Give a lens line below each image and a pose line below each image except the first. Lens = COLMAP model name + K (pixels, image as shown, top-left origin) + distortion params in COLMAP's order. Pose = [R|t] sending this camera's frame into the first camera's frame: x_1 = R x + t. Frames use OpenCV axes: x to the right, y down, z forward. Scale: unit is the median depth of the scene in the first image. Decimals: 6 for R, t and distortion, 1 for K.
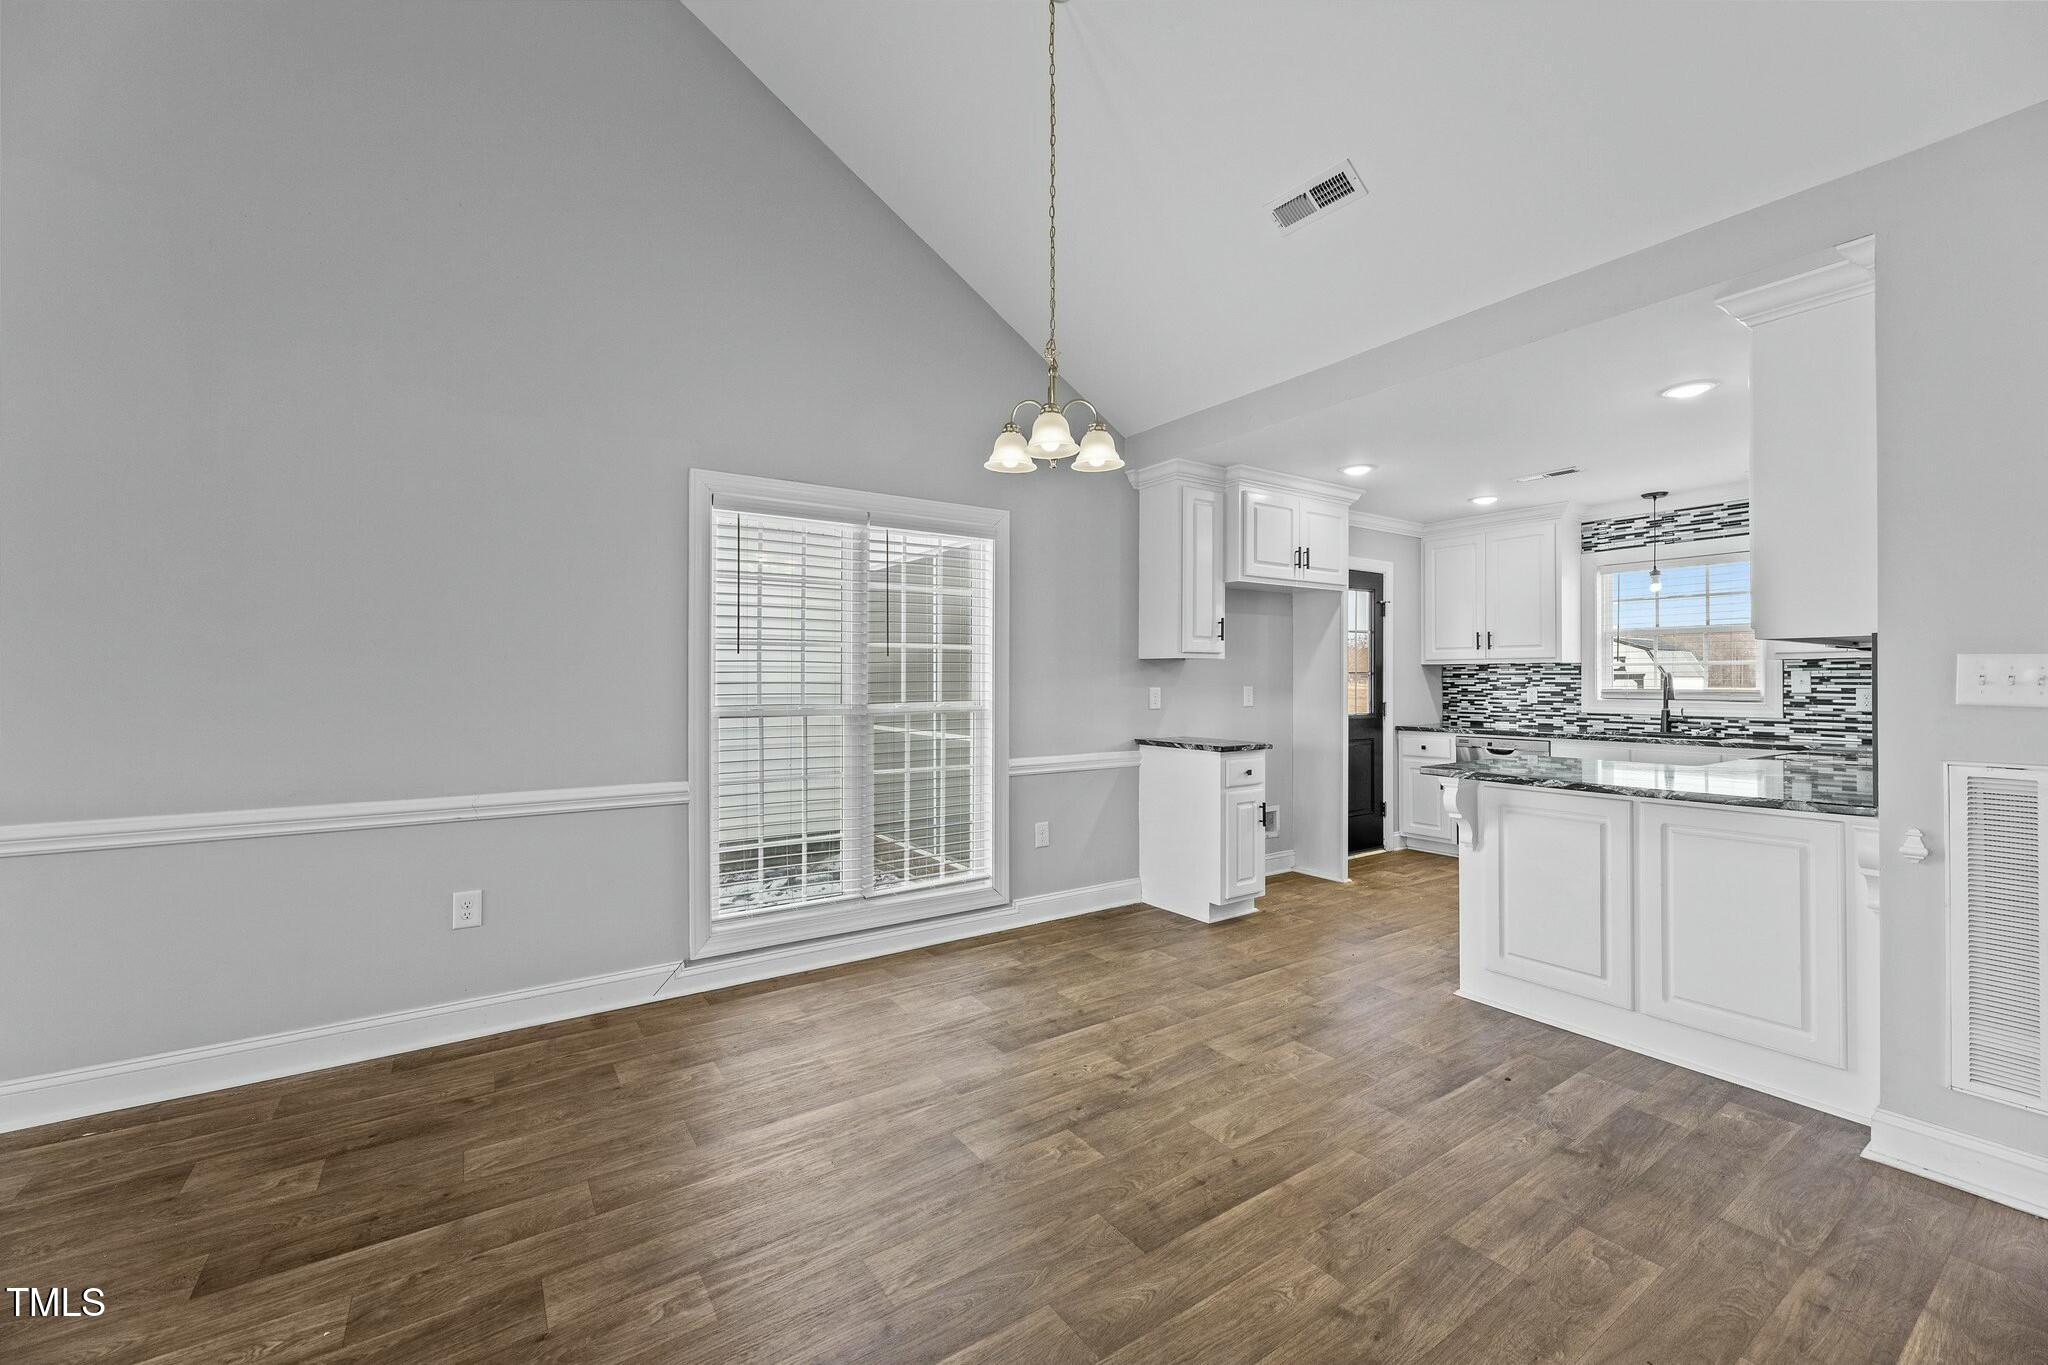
lens RADIAL K [[814.5, 0, 1028.5], [0, 814.5, 680.6], [0, 0, 1]] dist [-0.006354, 0.000491]
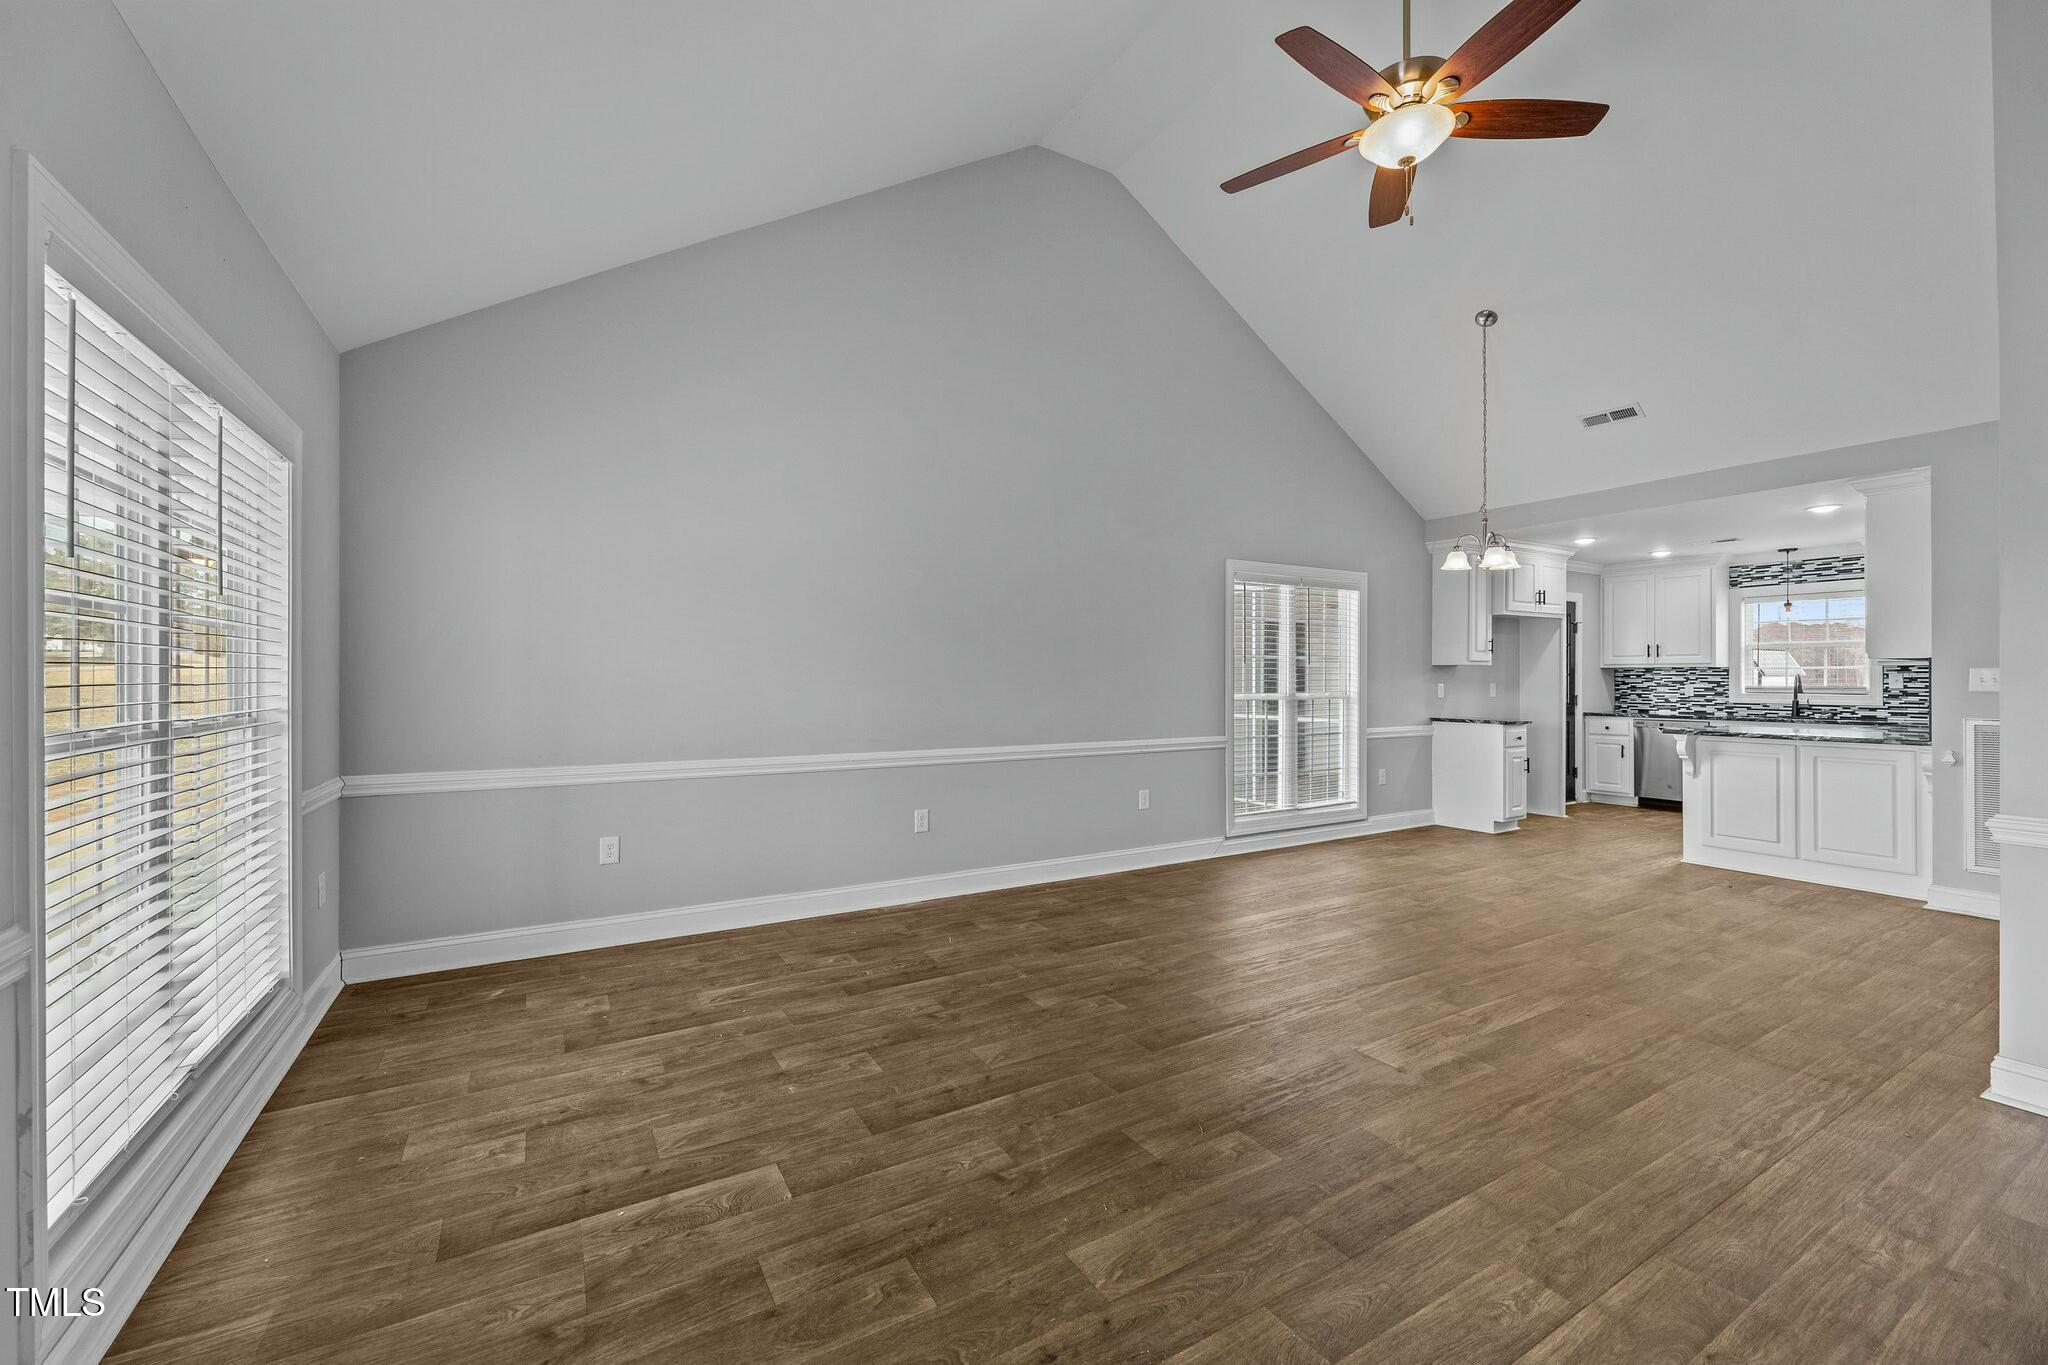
lens RADIAL K [[814.5, 0, 1020.5], [0, 814.5, 679.2], [0, 0, 1]] dist [-0.006354, 0.000491]
pose [[0.997711, 0.001484, -0.067605, -0.527023], [-0.001411, 0.999998, 0.001128, -0.000931], [0.067607, -0.001030, 0.997712, -0.566207]]
